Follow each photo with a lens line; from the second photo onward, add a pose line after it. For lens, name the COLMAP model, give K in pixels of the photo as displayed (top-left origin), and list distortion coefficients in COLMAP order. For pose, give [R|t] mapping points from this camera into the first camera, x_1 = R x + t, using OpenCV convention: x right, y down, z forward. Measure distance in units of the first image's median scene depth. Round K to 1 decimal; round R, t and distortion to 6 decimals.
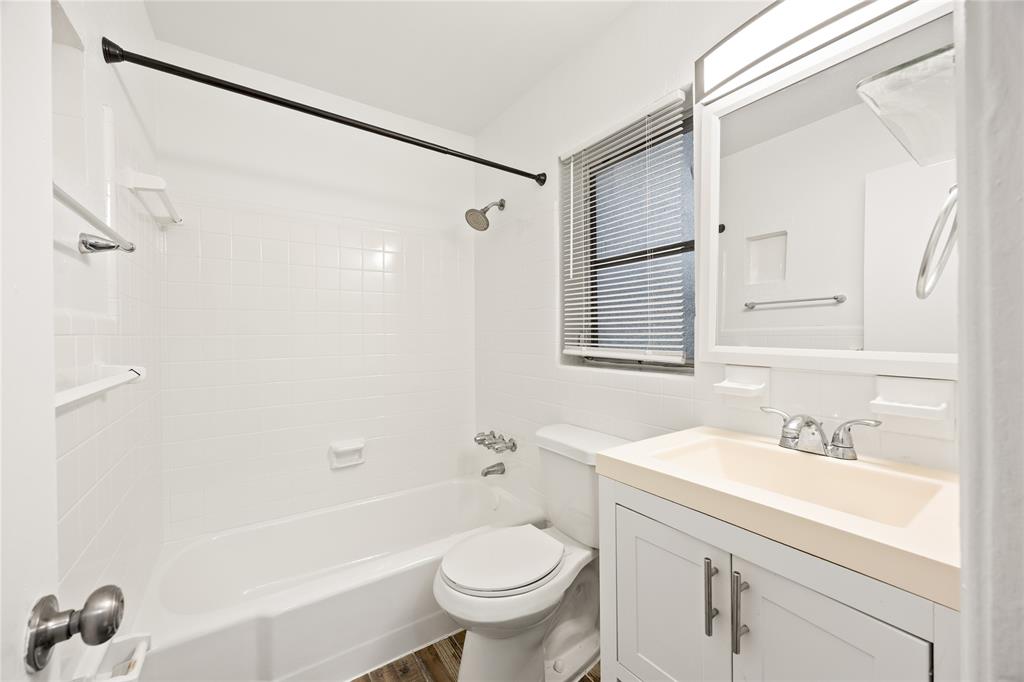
lens RADIAL K [[387.6, 0, 512.0], [0, 387.6, 341.0], [0, 0, 1]] dist [-0.002514, -0.000112]
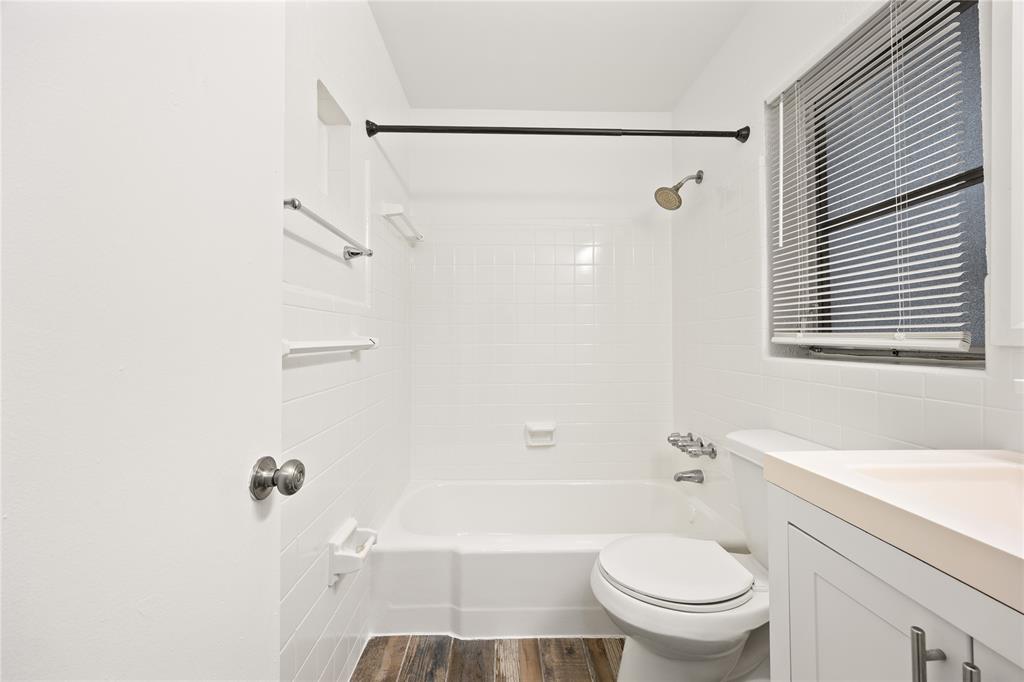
lens RADIAL K [[389.0, 0, 516.2], [0, 389.0, 334.9], [0, 0, 1]] dist [-0.000346, 0.000274]
pose [[0.848341, 0.000598, -0.529449, 0.114780], [-0.011917, 0.999768, -0.017967, 0.039465], [0.529315, 0.021551, 0.848151, 0.038900]]
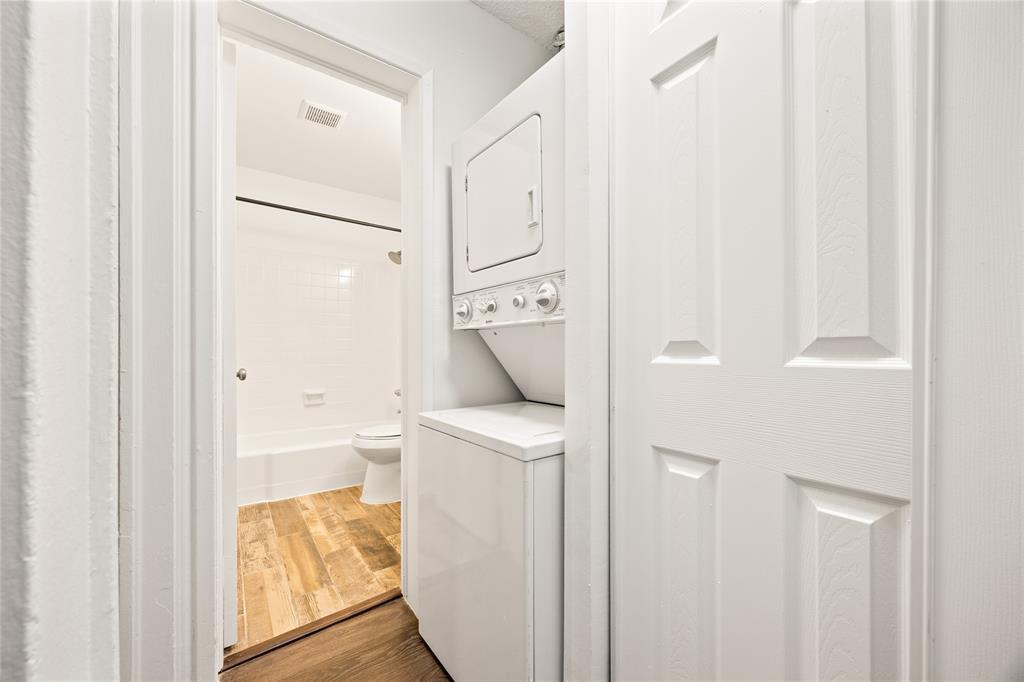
lens RADIAL K [[387.6, 0, 512.0], [0, 387.6, 341.0], [0, 0, 1]] dist [-0.002514, -0.000112]
pose [[0.999266, 0.006186, 0.037800, 0.435469], [-0.005783, 0.999926, -0.010749, 0.077095], [-0.037863, 0.010522, 0.999228, -0.844963]]
